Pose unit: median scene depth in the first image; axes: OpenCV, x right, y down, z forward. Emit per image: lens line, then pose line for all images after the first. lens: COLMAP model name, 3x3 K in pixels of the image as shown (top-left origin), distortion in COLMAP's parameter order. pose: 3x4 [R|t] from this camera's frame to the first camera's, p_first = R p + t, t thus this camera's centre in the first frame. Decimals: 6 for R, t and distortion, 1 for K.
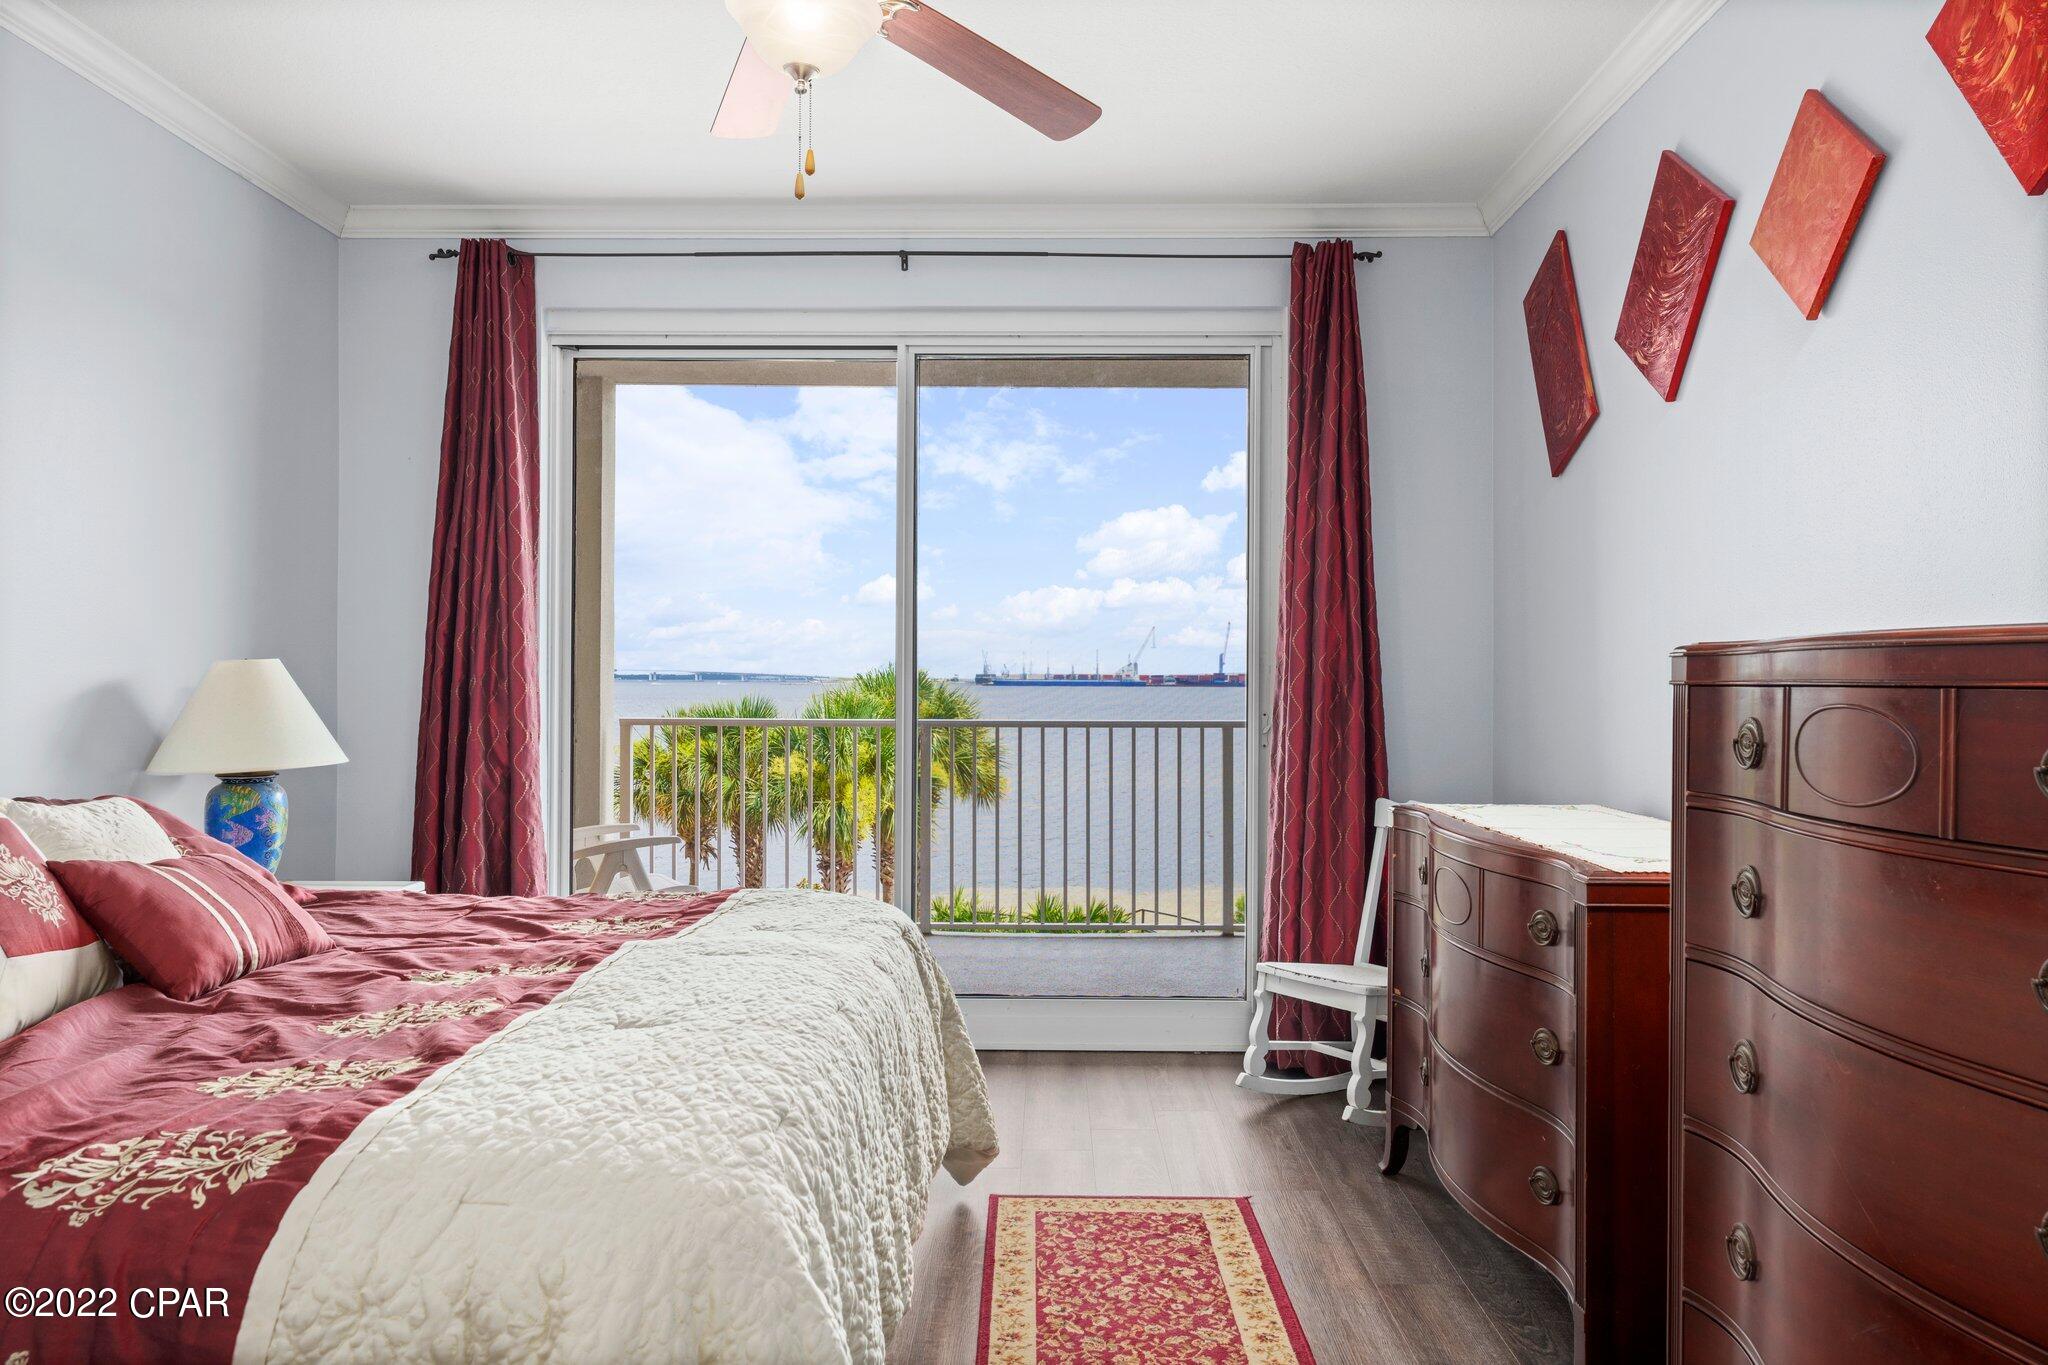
lens RADIAL K [[1372.5, 0, 1057.3], [0, 1372.5, 693.0], [0, 0, 1]] dist [0.004525, 0.002215]
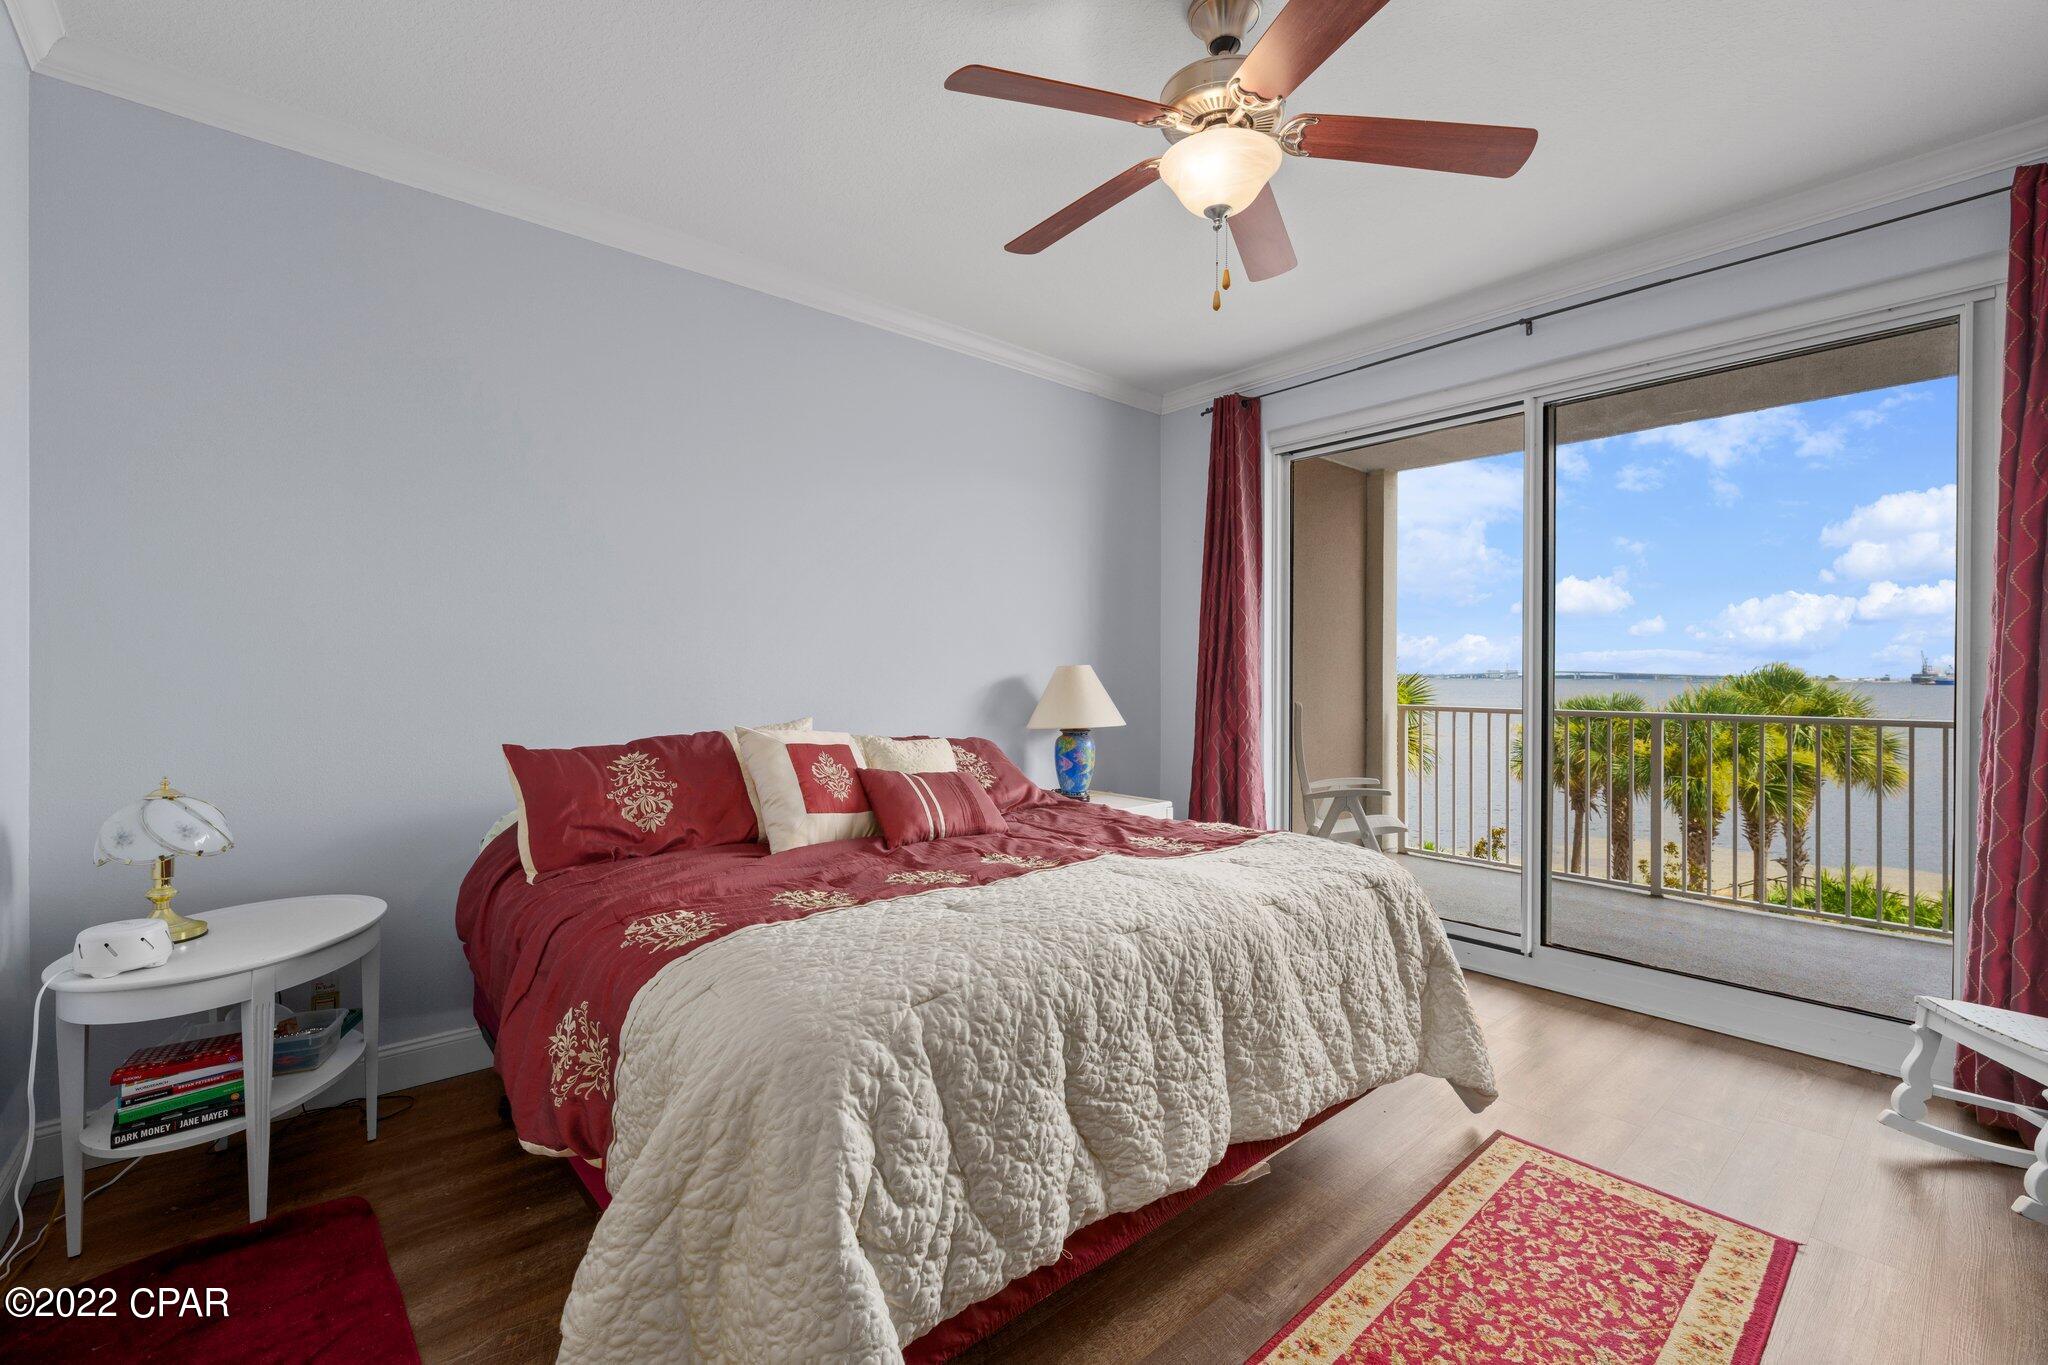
lens RADIAL K [[871.6, 0, 1024.5], [0, 871.6, 687.8], [0, 0, 1]] dist [-0.000789, 0.000902]
pose [[0.657309, 0.009898, -0.753556, 0.239366], [-0.009336, 0.999944, 0.004990, -0.000656], [0.753563, 0.003756, 0.657365, 0.234571]]
